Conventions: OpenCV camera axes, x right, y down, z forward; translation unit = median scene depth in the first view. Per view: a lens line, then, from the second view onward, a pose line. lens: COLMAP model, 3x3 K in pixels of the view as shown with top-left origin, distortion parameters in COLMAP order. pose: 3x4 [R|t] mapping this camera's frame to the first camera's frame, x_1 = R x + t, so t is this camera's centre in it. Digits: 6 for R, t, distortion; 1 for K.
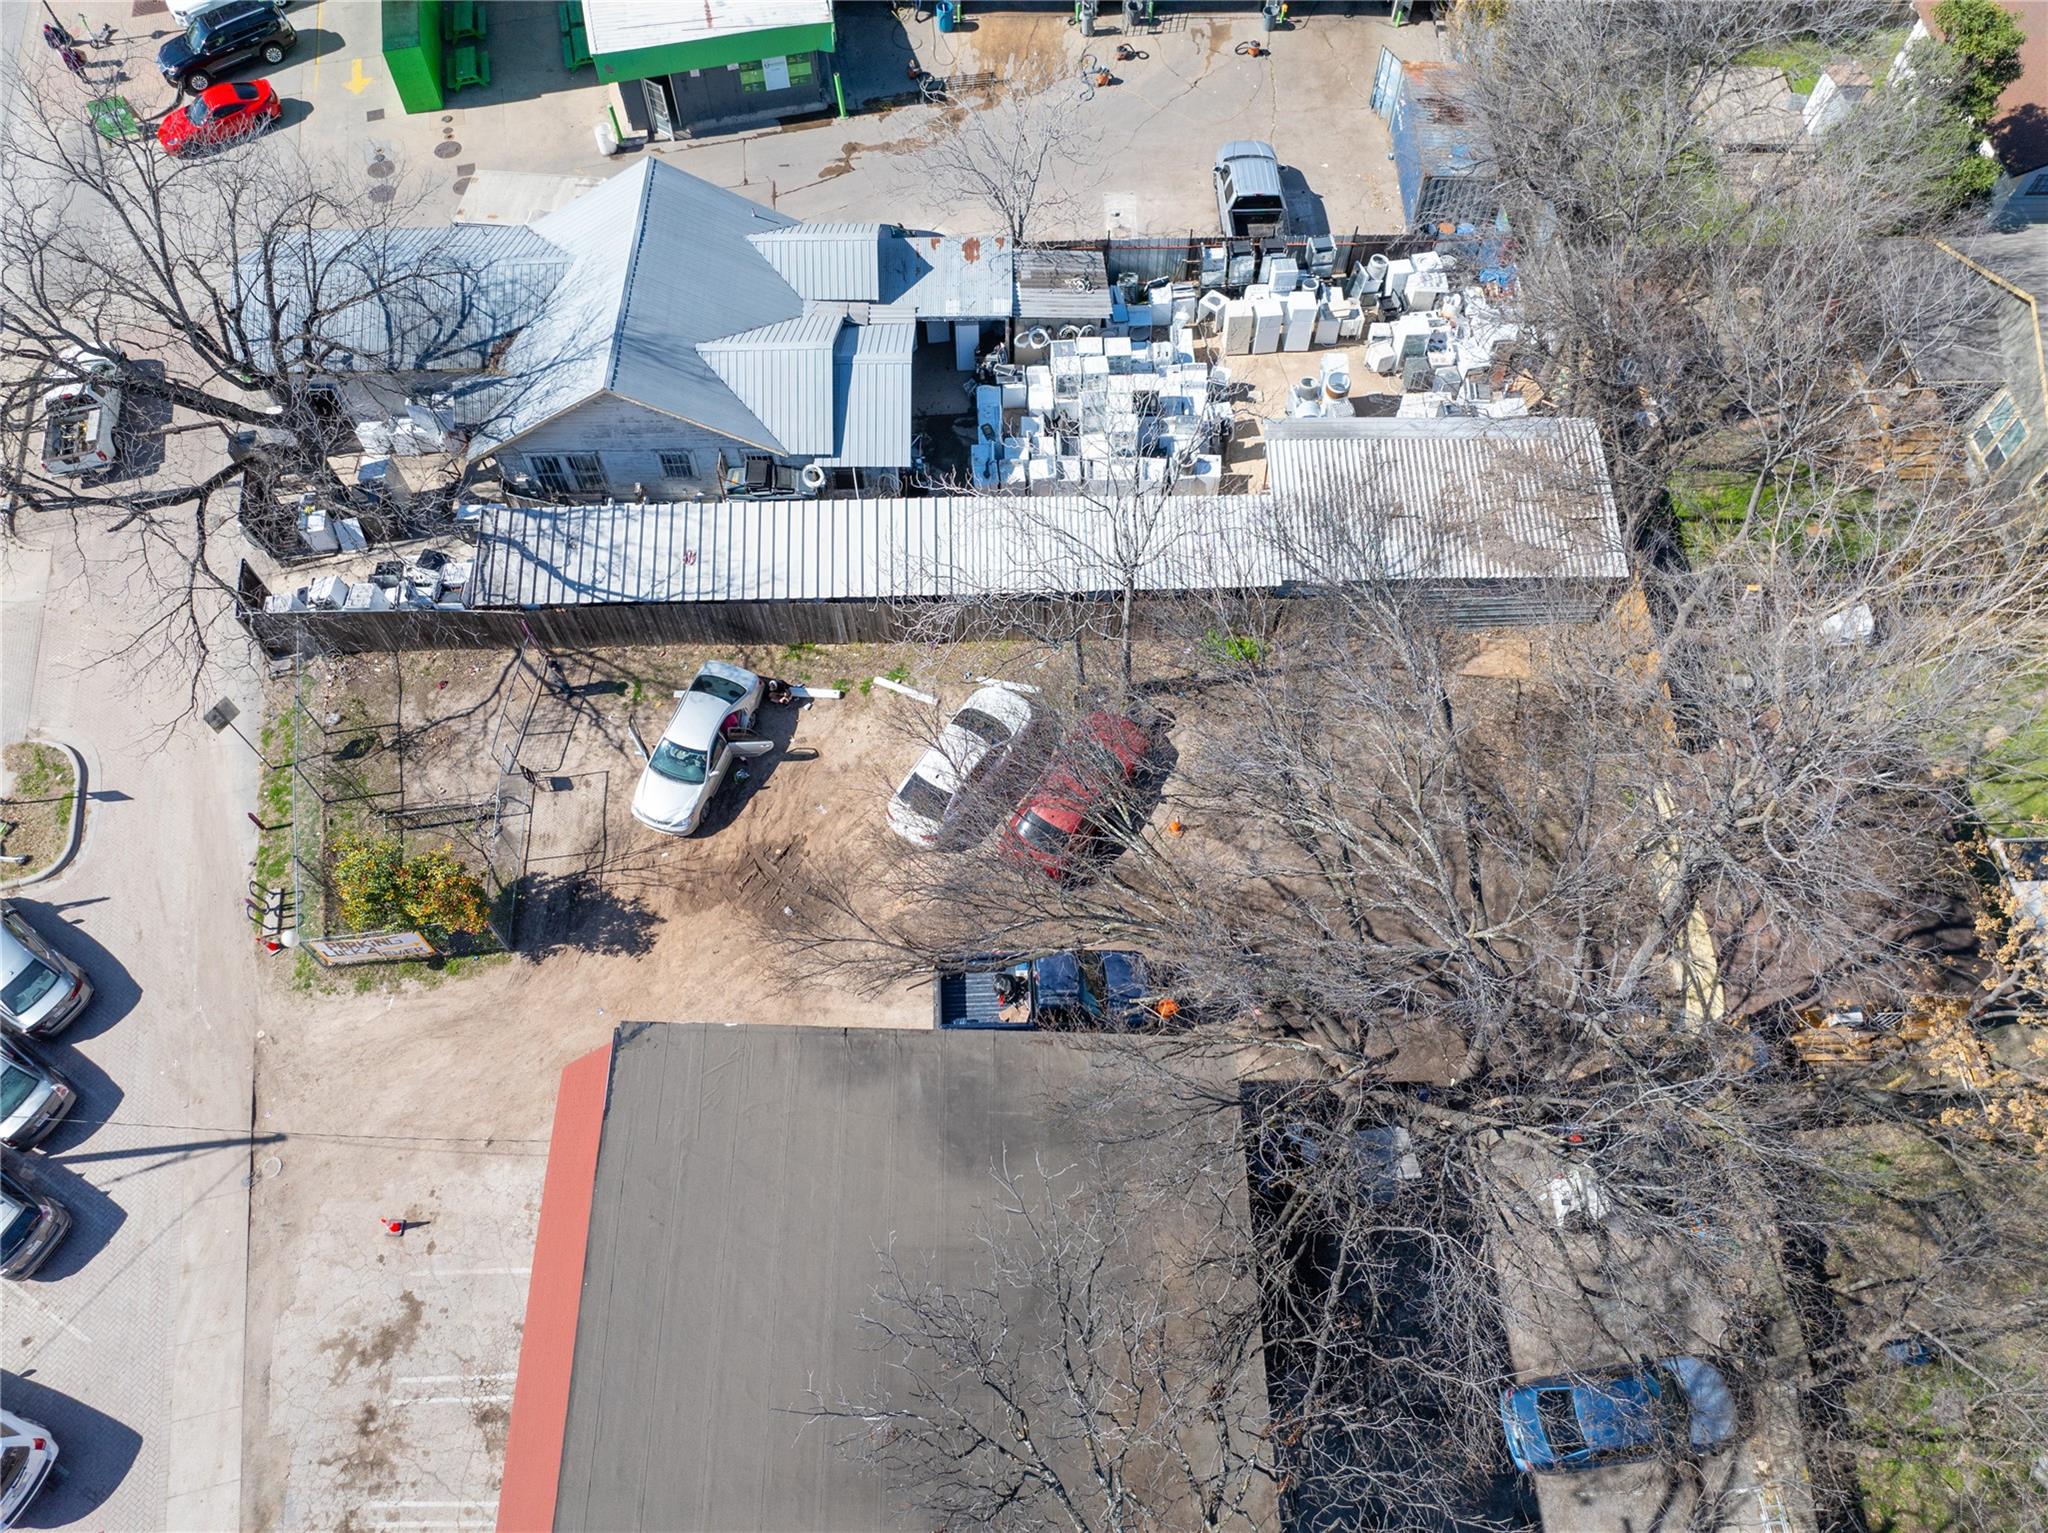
lens RADIAL K [[1441.2, 0, 1031.4], [0, 1441.2, 757.9], [0, 0, 1]] dist [-0.034603, -0.004857]
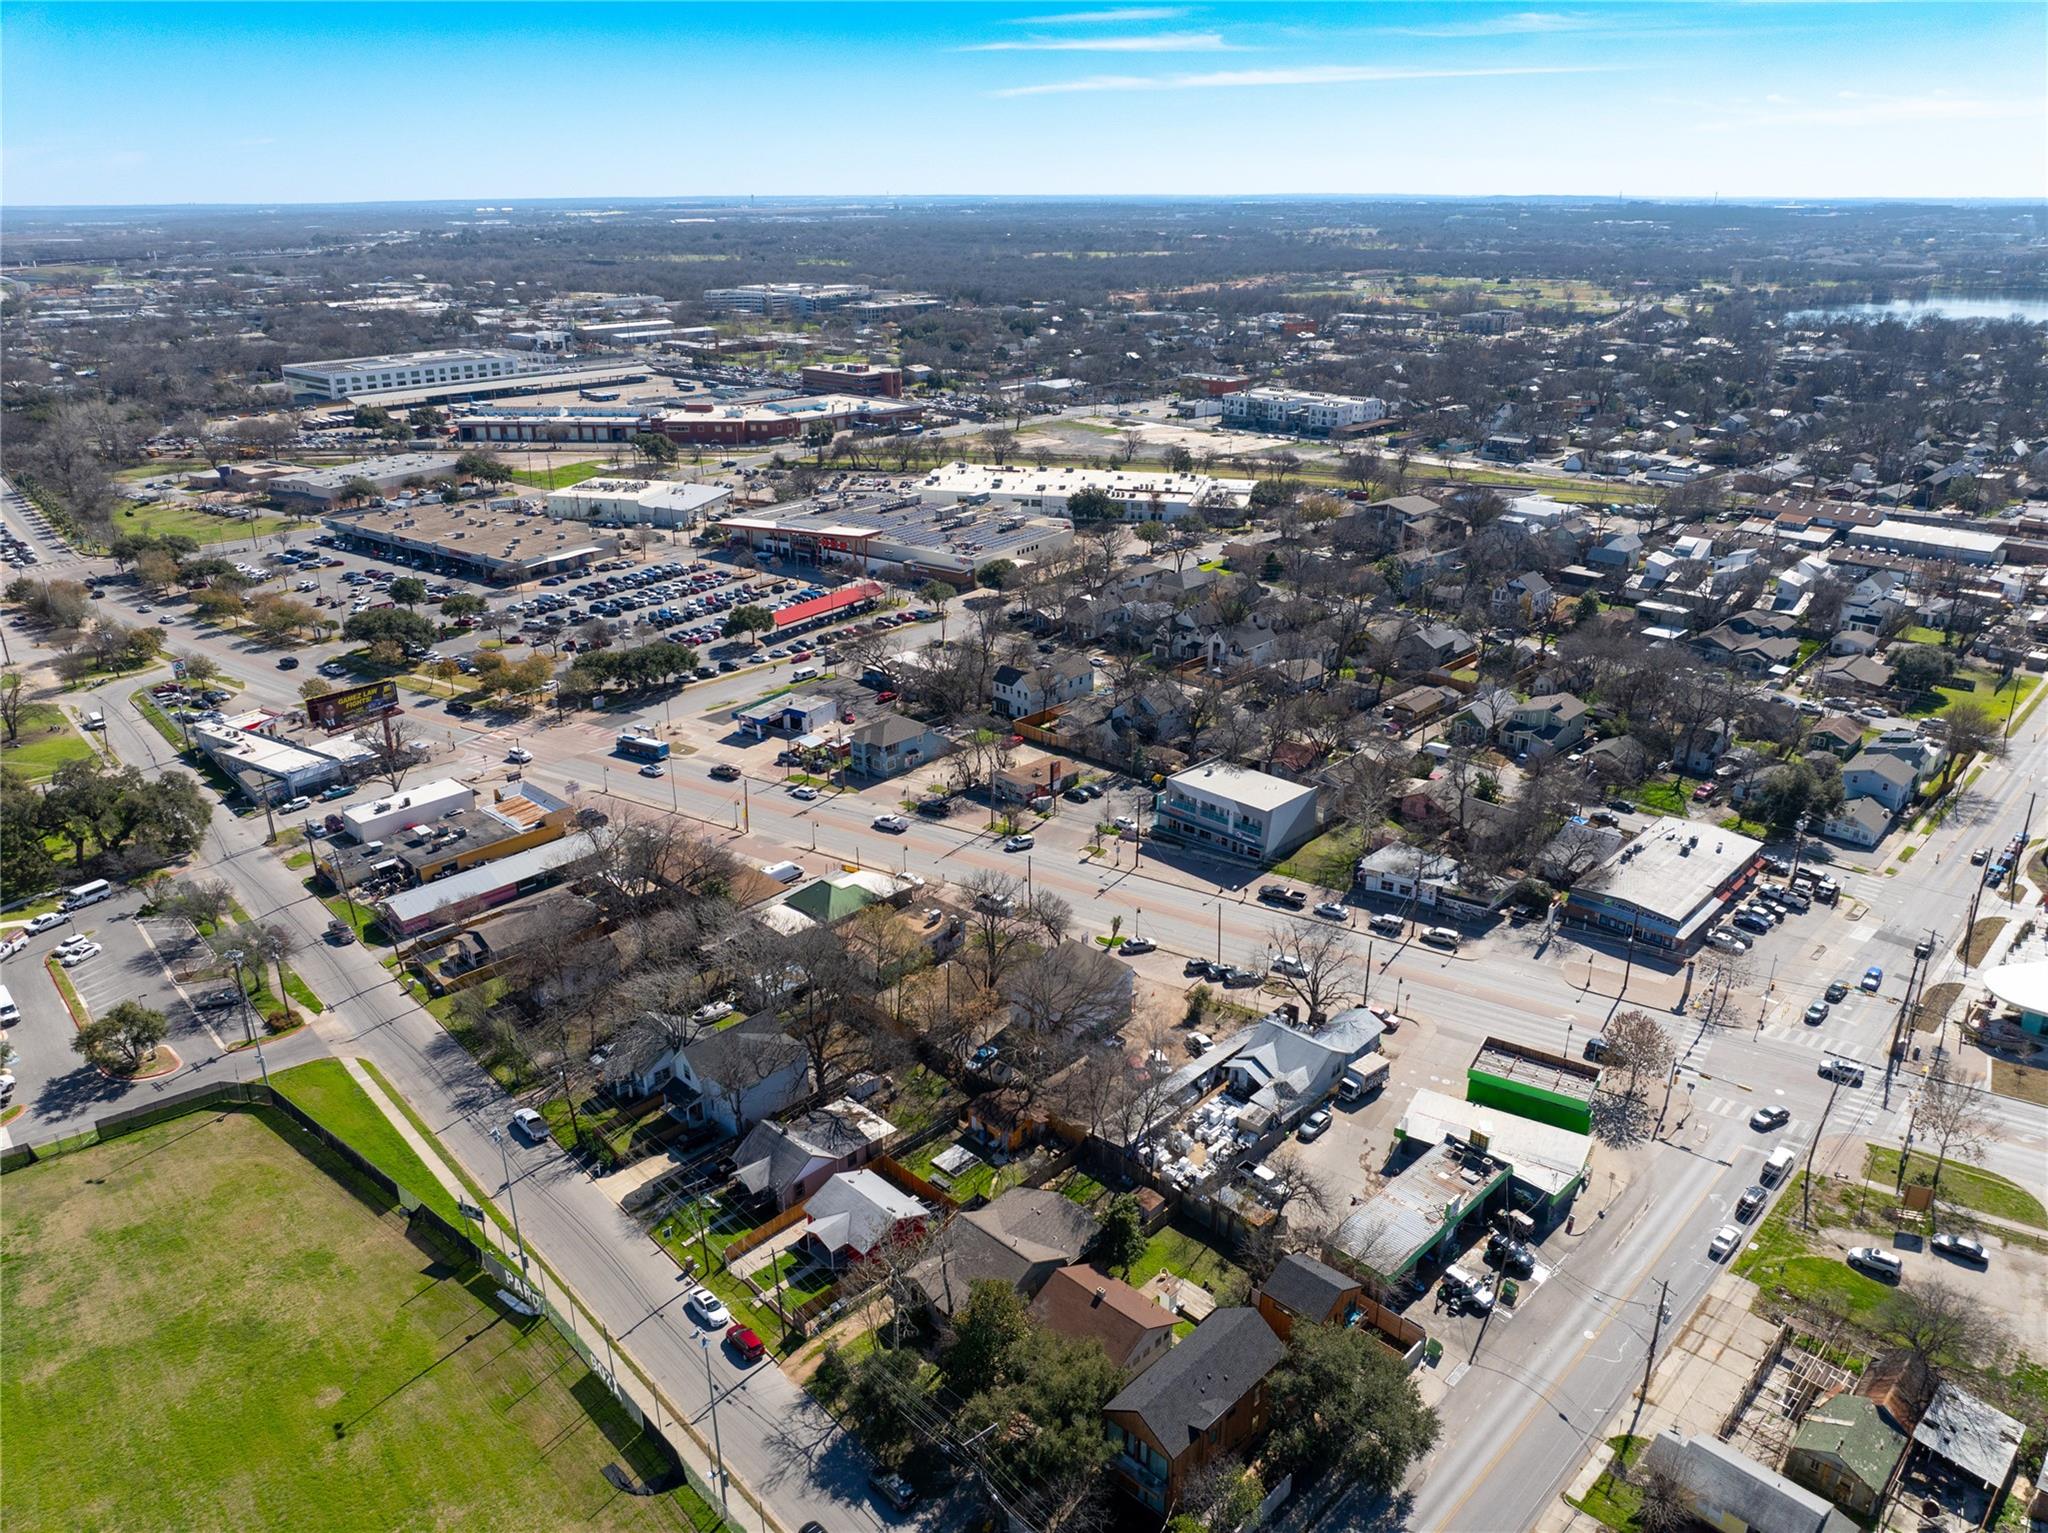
lens RADIAL K [[1440.3, 0, 1032.4], [0, 1440.3, 758.2], [0, 0, 1]] dist [-0.030117, -0.008367]
pose [[-0.704465, 0.262671, -0.659342, 2.863458], [-0.610206, 0.250275, 0.751672, -3.275645], [0.362460, 0.931862, -0.016026, 0.032842]]
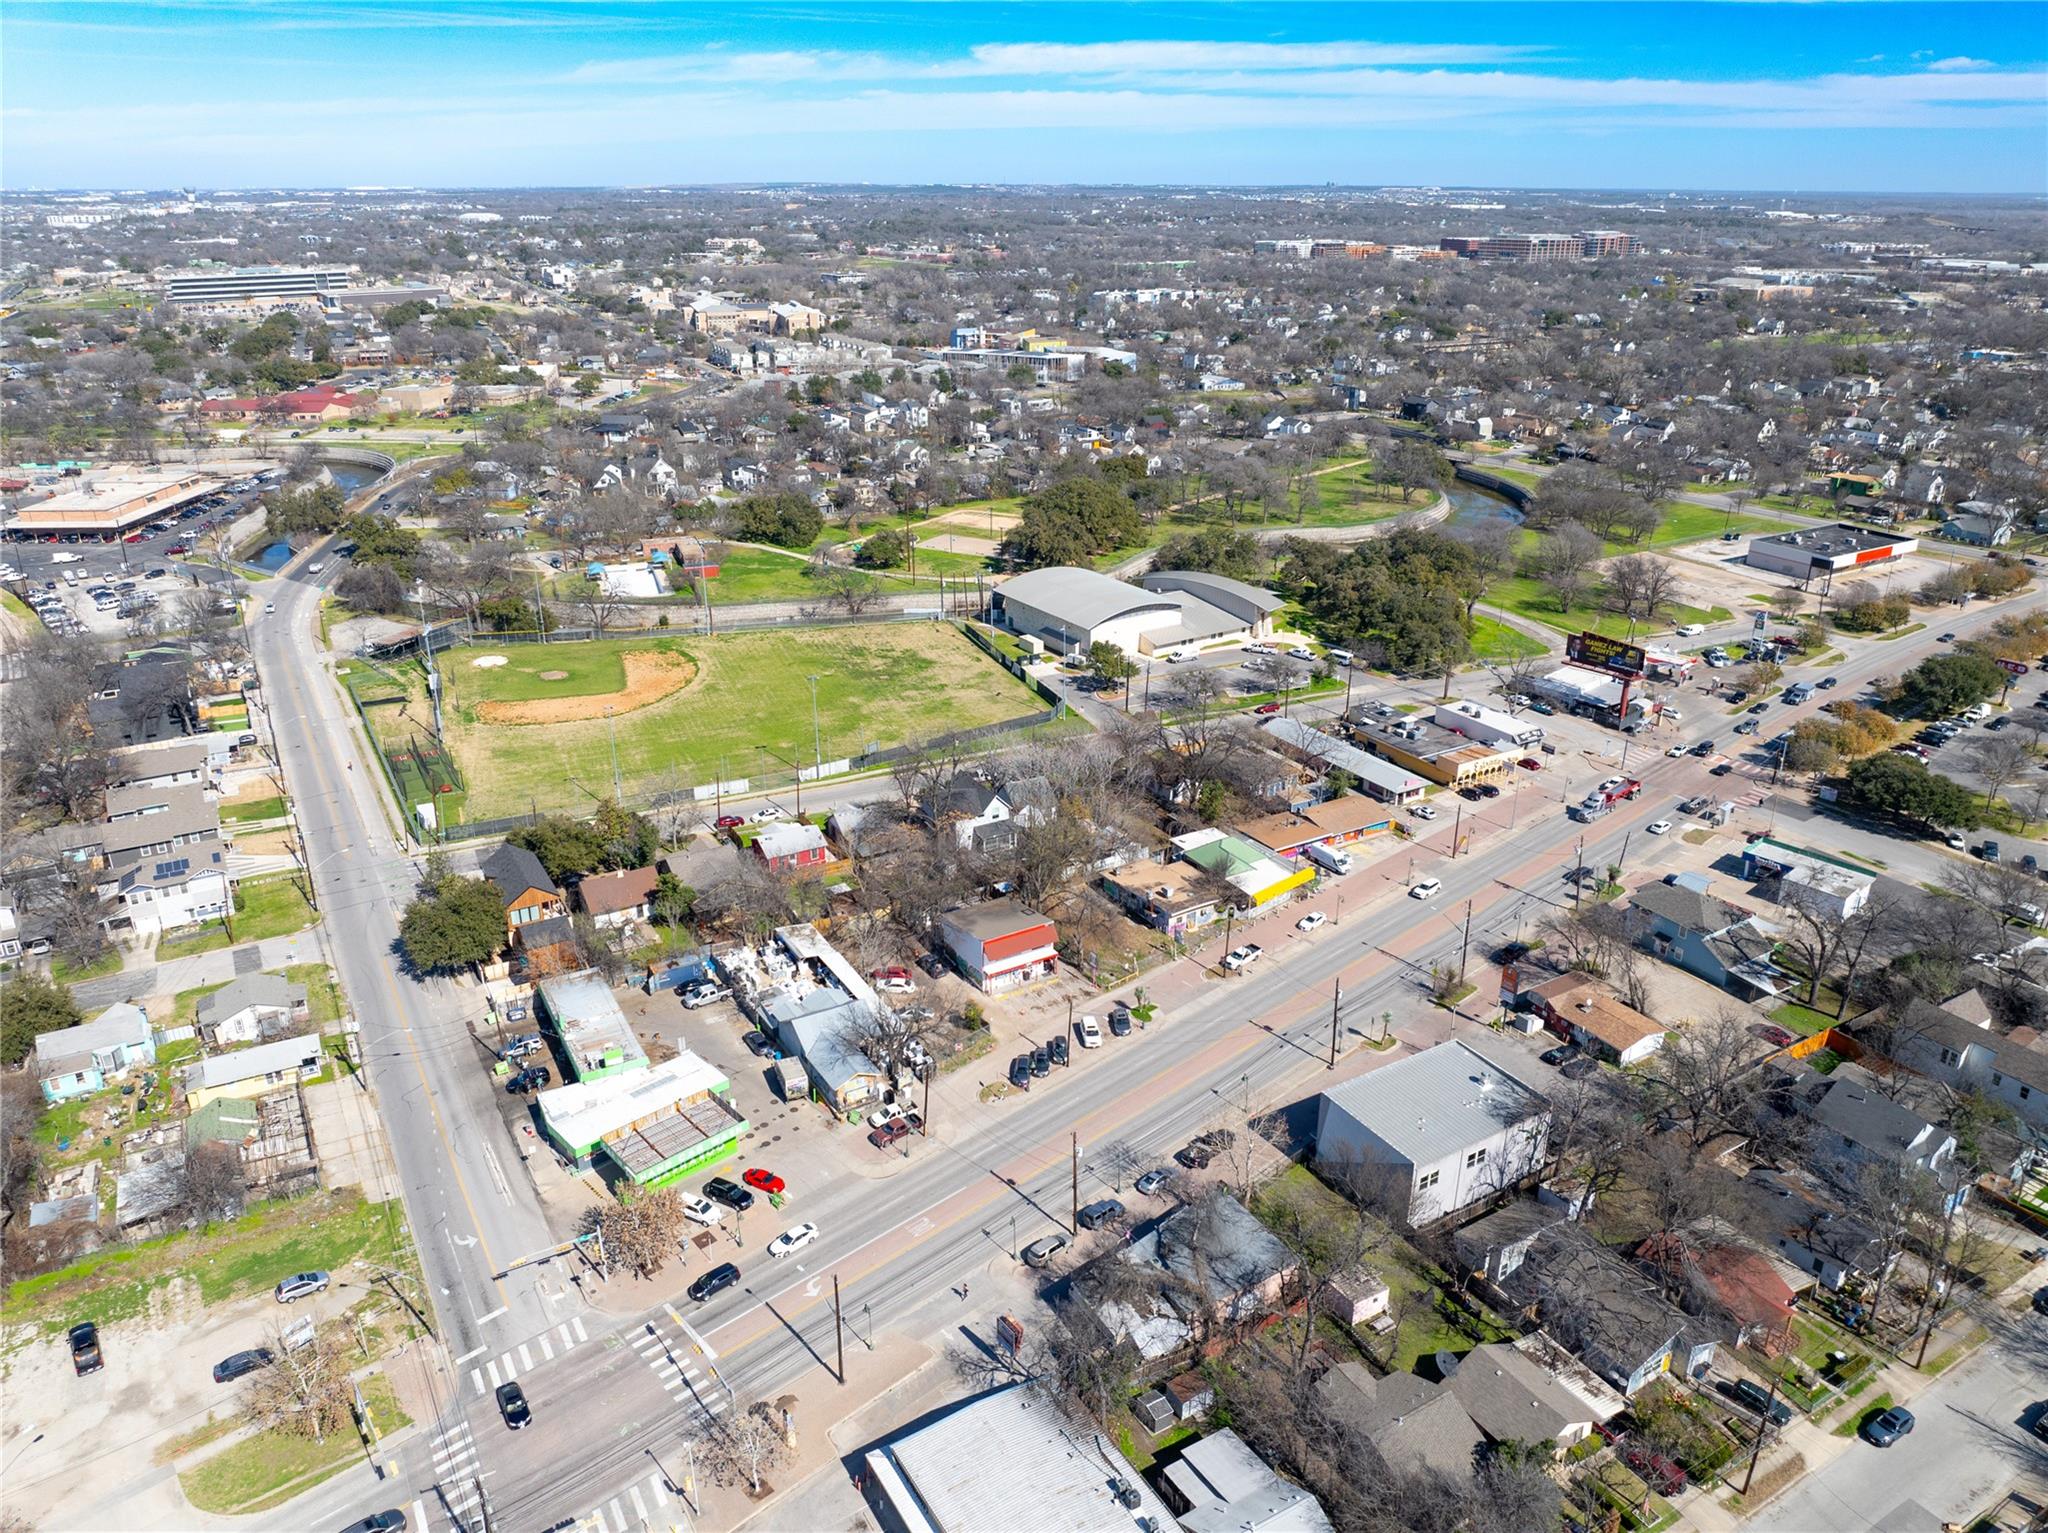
lens RADIAL K [[1441.2, 0, 1031.4], [0, 1441.2, 757.9], [0, 0, 1]] dist [-0.034603, -0.004857]
pose [[-0.493898, -0.324185, 0.806826, -3.869950], [0.748972, 0.312750, 0.584147, -2.679551], [-0.441706, 0.892800, 0.088339, -0.328366]]
